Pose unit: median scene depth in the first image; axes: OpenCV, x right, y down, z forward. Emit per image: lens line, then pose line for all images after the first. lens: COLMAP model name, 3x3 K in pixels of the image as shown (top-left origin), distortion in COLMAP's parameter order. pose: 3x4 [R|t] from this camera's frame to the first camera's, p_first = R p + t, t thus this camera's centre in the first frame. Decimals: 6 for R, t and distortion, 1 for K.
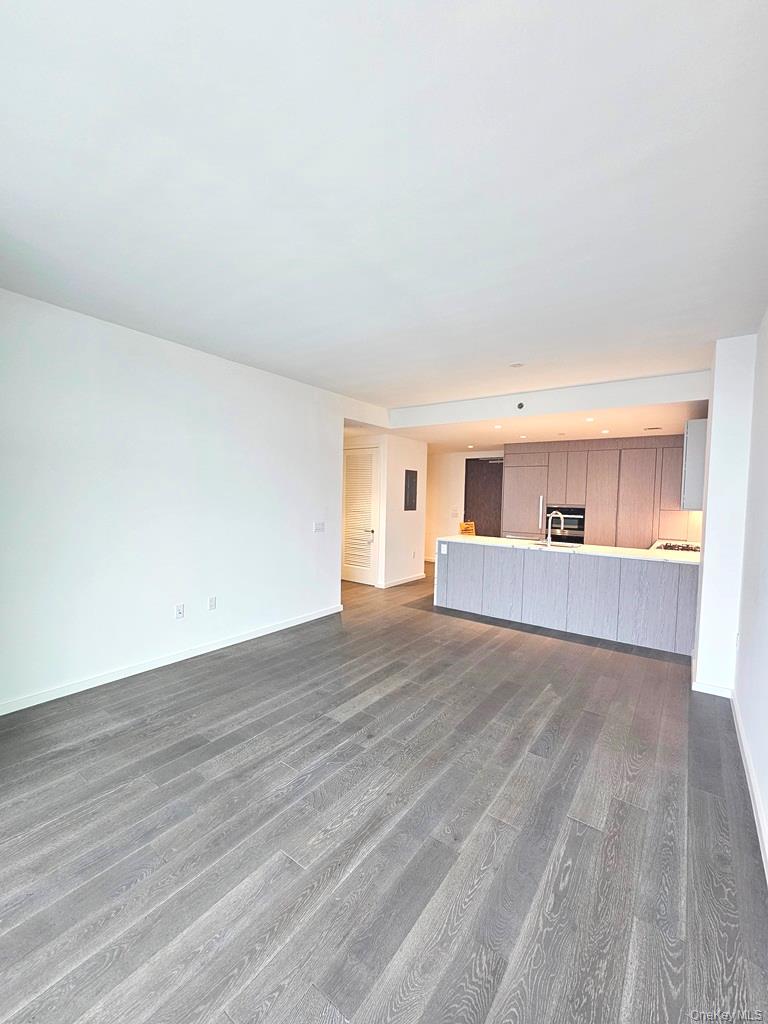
lens RADIAL K [[419.6, 0, 383.6], [0, 419.6, 512.4], [0, 0, 1]] dist [0.000064, 0.000154]
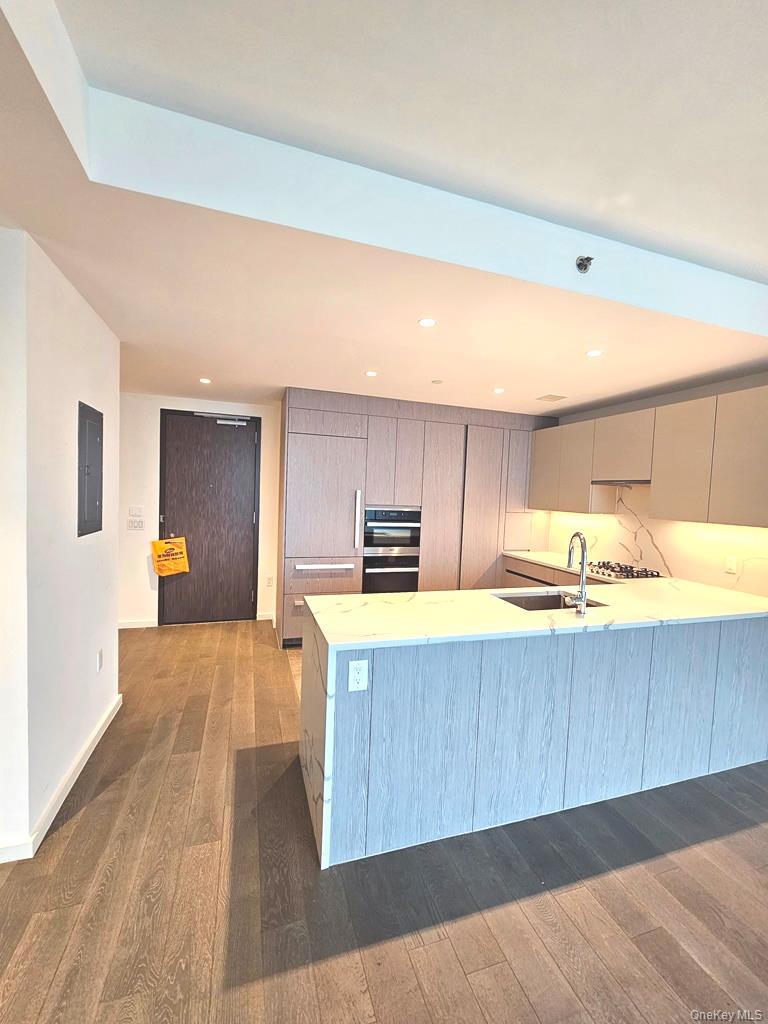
lens RADIAL K [[419.6, 0, 381.2], [0, 419.6, 516.3], [0, 0, 1]] dist [0.000064, 0.000154]
pose [[0.587166, -0.045415, 0.808191, -0.070708], [0.007847, 0.998697, 0.050420, -0.034822], [-0.809428, -0.023263, 0.586758, 0.676434]]
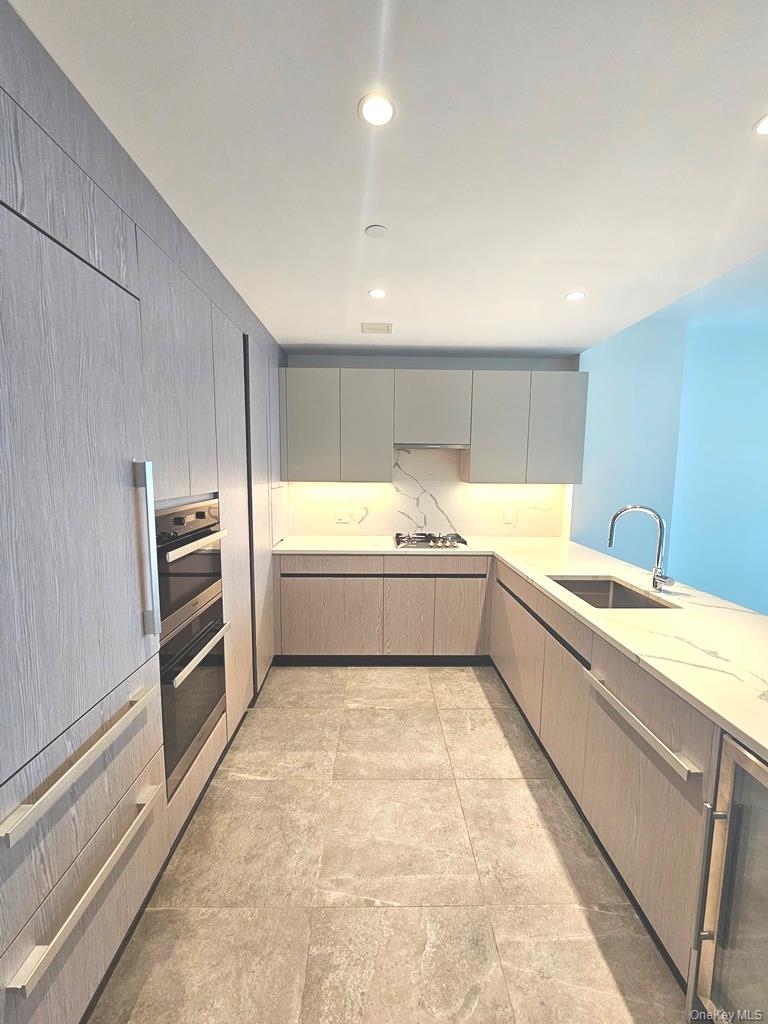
lens RADIAL K [[419.6, 0, 379.7], [0, 419.6, 514.0], [0, 0, 1]] dist [0.000064, 0.000154]
pose [[-0.591426, -0.113830, 0.798284, 0.172118], [0.015715, 0.988171, 0.152550, -0.045959], [-0.806206, 0.102767, -0.582642, 1.084852]]
